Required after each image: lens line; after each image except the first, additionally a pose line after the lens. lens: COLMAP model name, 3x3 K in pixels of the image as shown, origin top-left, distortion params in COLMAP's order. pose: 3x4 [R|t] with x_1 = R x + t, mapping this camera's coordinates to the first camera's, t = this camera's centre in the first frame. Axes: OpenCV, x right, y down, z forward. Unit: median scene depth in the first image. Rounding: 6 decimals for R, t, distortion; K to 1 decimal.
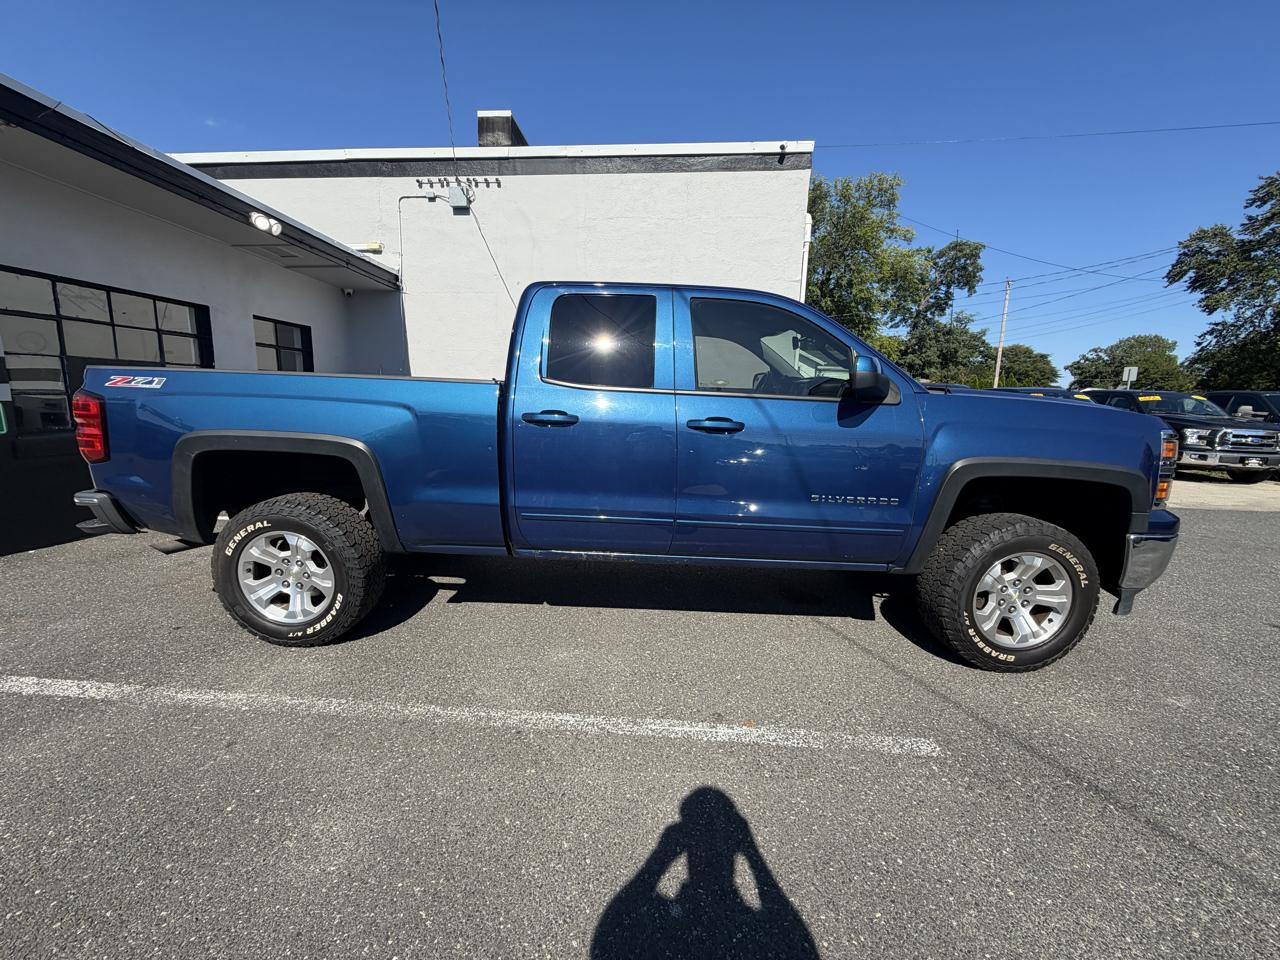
lens RADIAL K [[513.1, 0, 634.1], [0, 513.1, 479.1], [0, 0, 1]] dist [-0.001298, 0.000529]
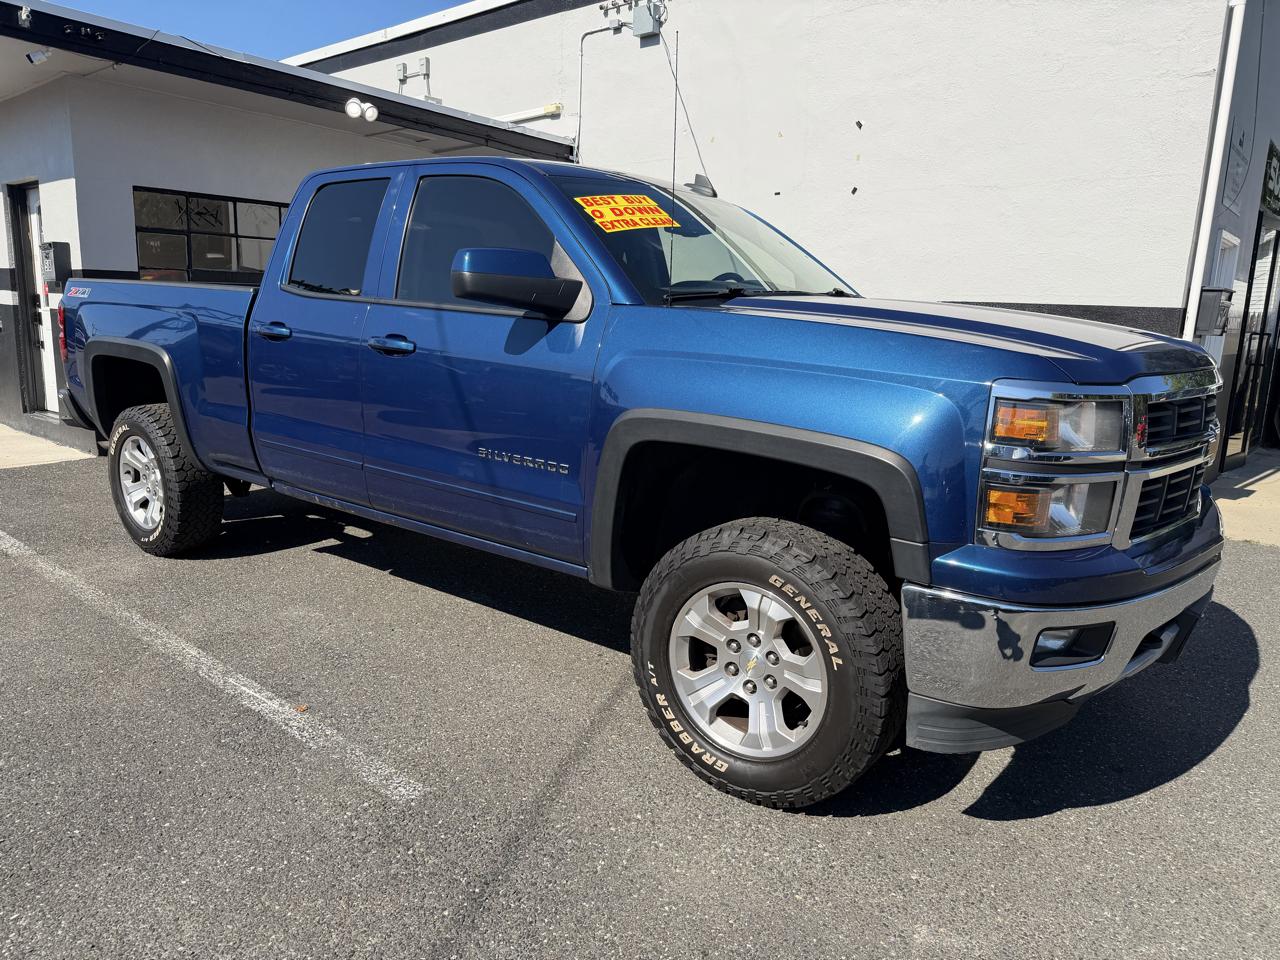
lens RADIAL K [[902.9, 0, 629.4], [0, 902.9, 479.5], [0, 0, 1]] dist [0.018983, -0.023920]
pose [[0.800411, 0.114248, -0.588465, 0.853945], [-0.107934, 0.993093, 0.045996, -0.001900], [0.589655, 0.026699, 0.807214, 0.082012]]
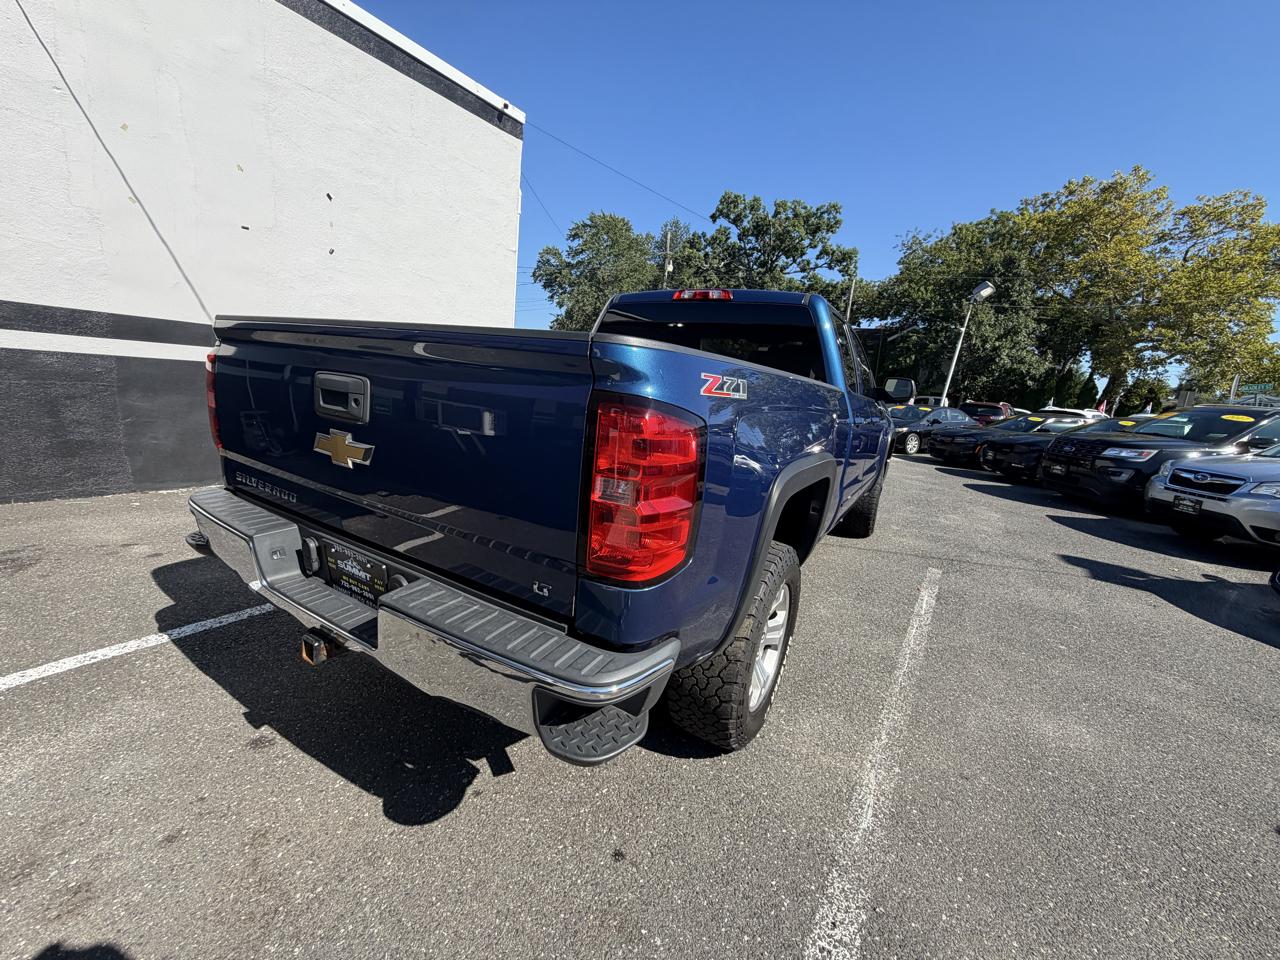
lens RADIAL K [[513.1, 0, 636.1], [0, 513.1, 479.4], [0, 0, 1]] dist [-0.001298, 0.000529]
pose [[0.483723, -0.148918, 0.862459, -1.016975], [0.066242, 0.988821, 0.133584, -0.121773], [-0.872711, -0.007487, 0.488181, 0.587096]]
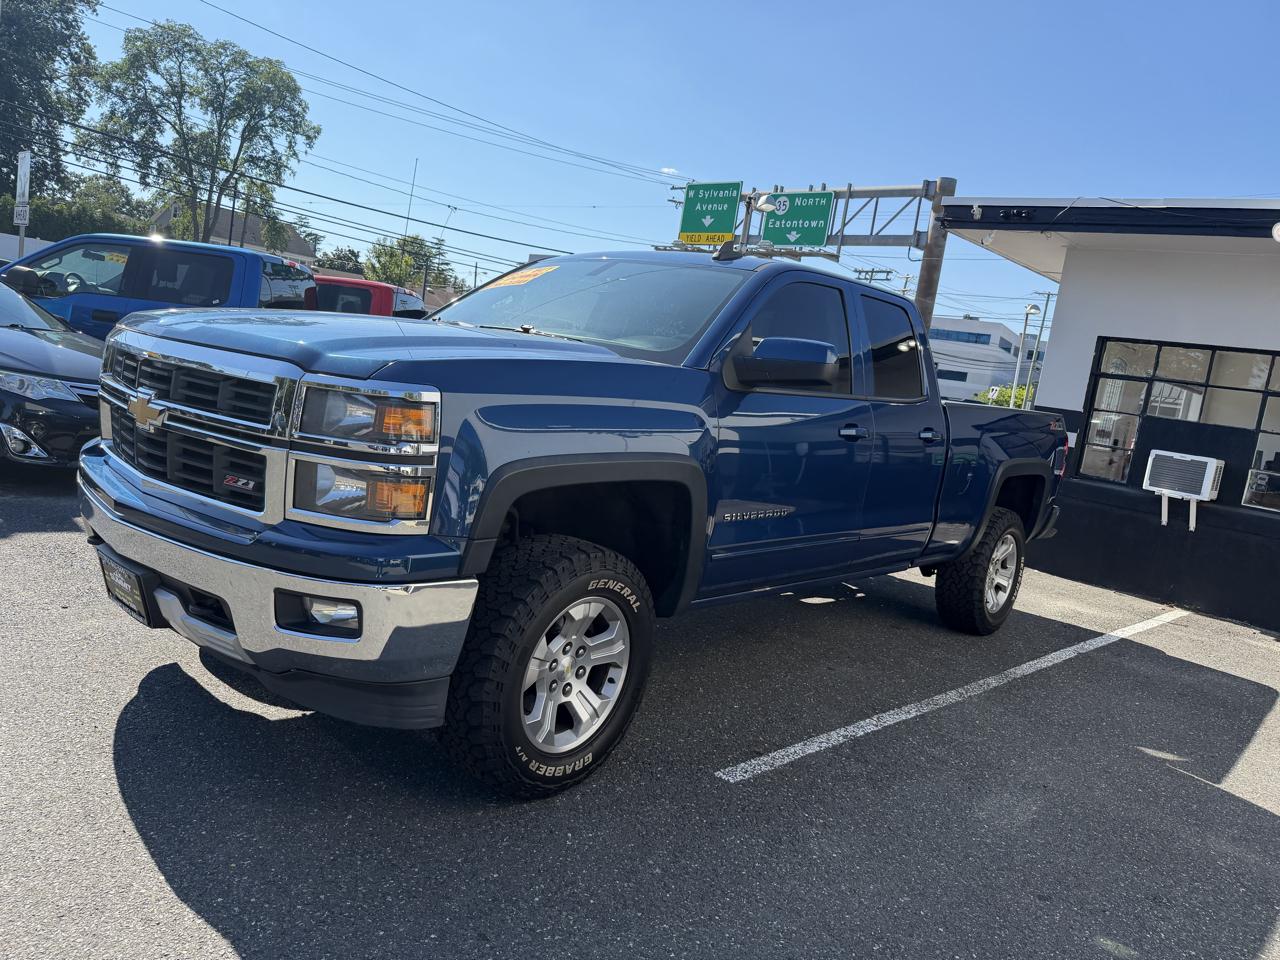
lens RADIAL K [[902.9, 0, 648.9], [0, 902.9, 476.9], [0, 0, 1]] dist [0.018983, -0.023920]
pose [[-0.621279, -0.017374, -0.783397, 1.120452], [-0.279088, 0.939099, 0.200506, -0.257806], [0.732204, 0.343206, -0.588292, 1.683632]]
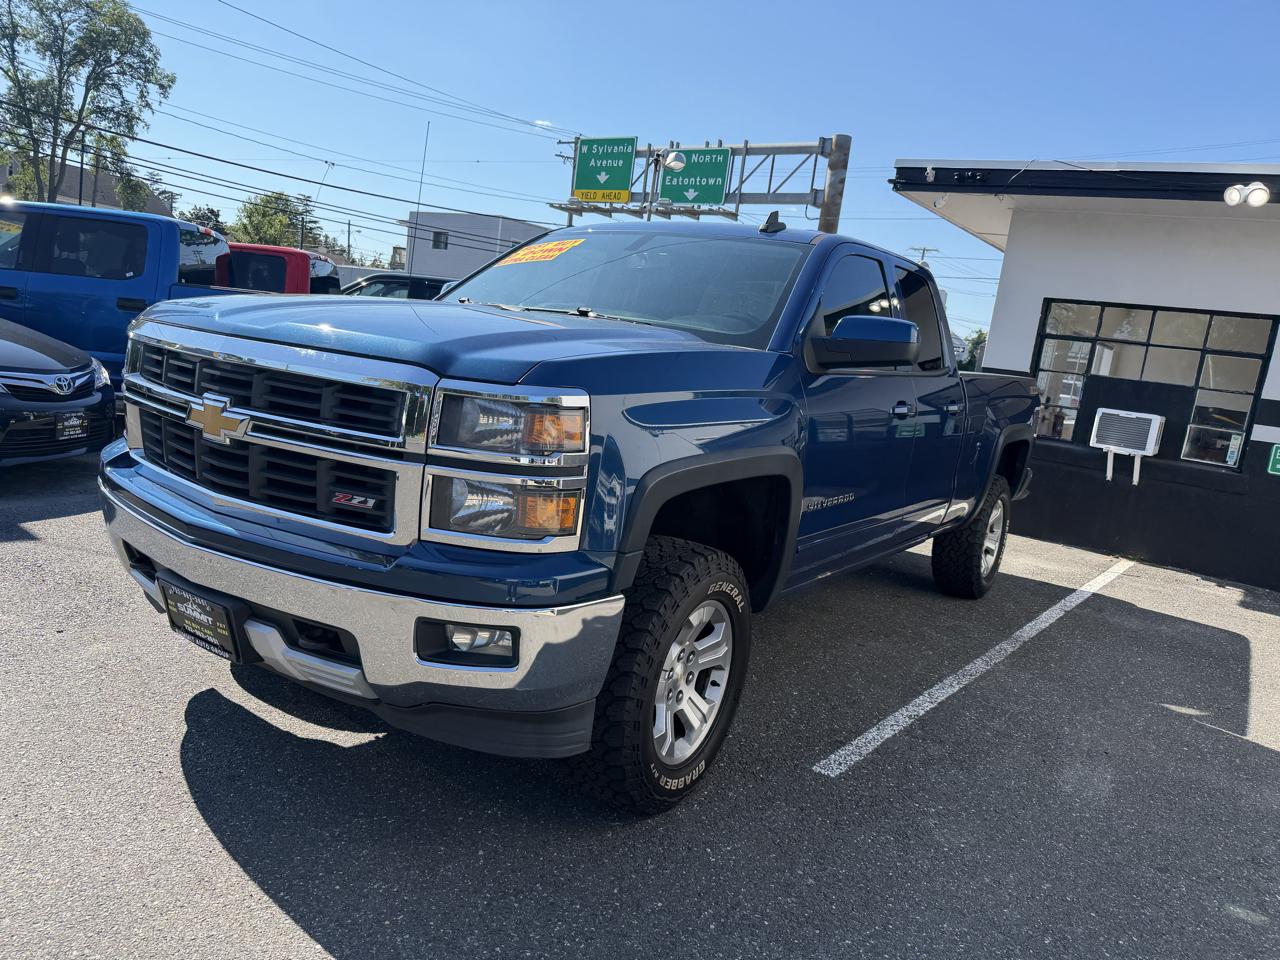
lens RADIAL K [[902.9, 0, 638.9], [0, 902.9, 488.4], [0, 0, 1]] dist [0.018983, -0.023920]
pose [[-0.527649, 0.049077, -0.848044, 1.191573], [-0.269249, 0.937191, 0.221761, -0.225433], [0.805662, 0.345347, -0.481294, 1.503239]]
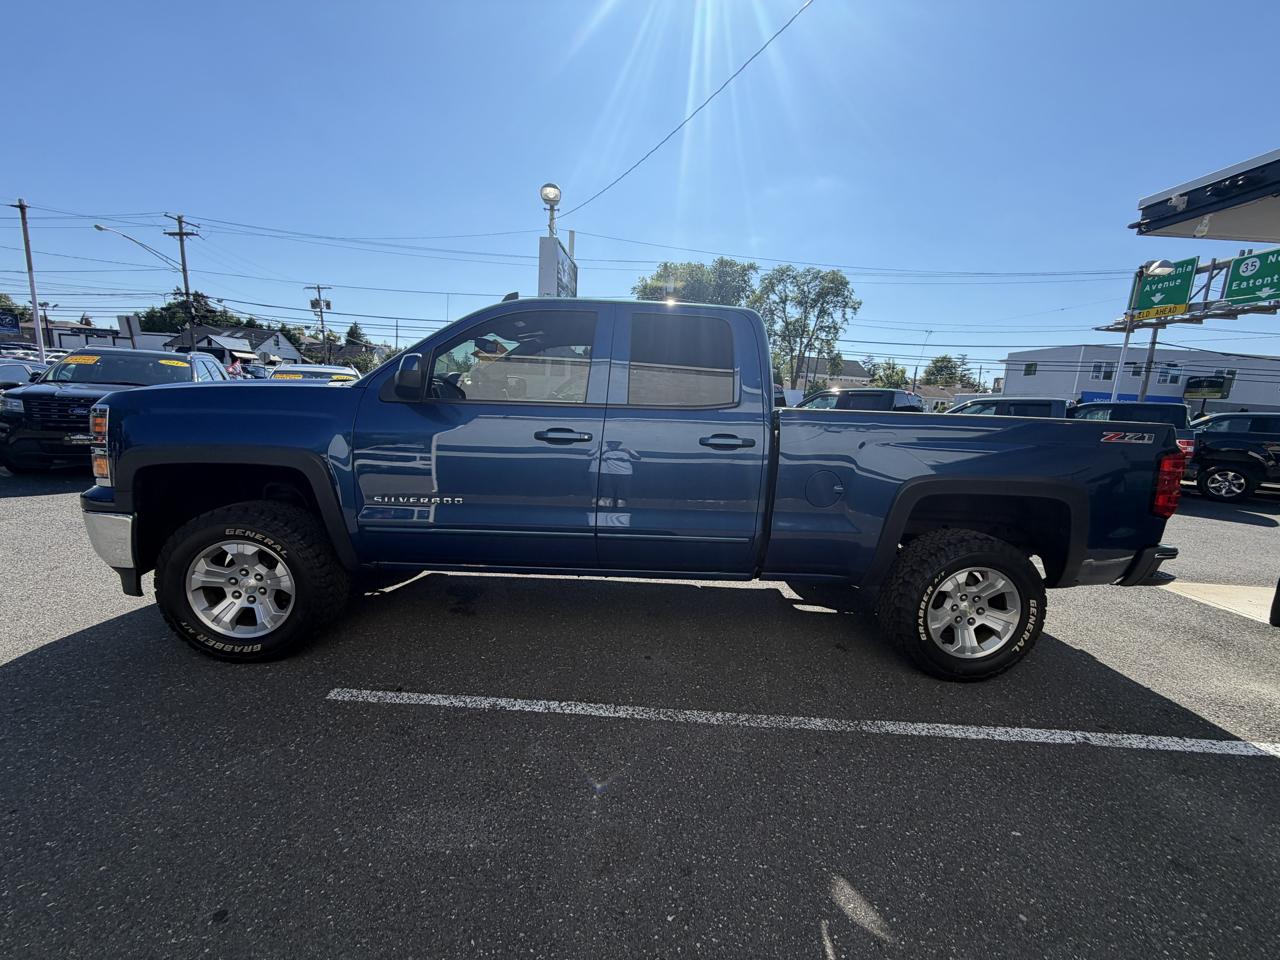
lens RADIAL K [[513.1, 0, 638.3], [0, 513.1, 479.5], [0, 0, 1]] dist [-0.001298, 0.000529]
pose [[-0.993854, -0.066467, -0.088525, 0.081389], [-0.090943, 0.946190, 0.310571, -0.325728], [0.063119, 0.316713, -0.946419, 1.877190]]
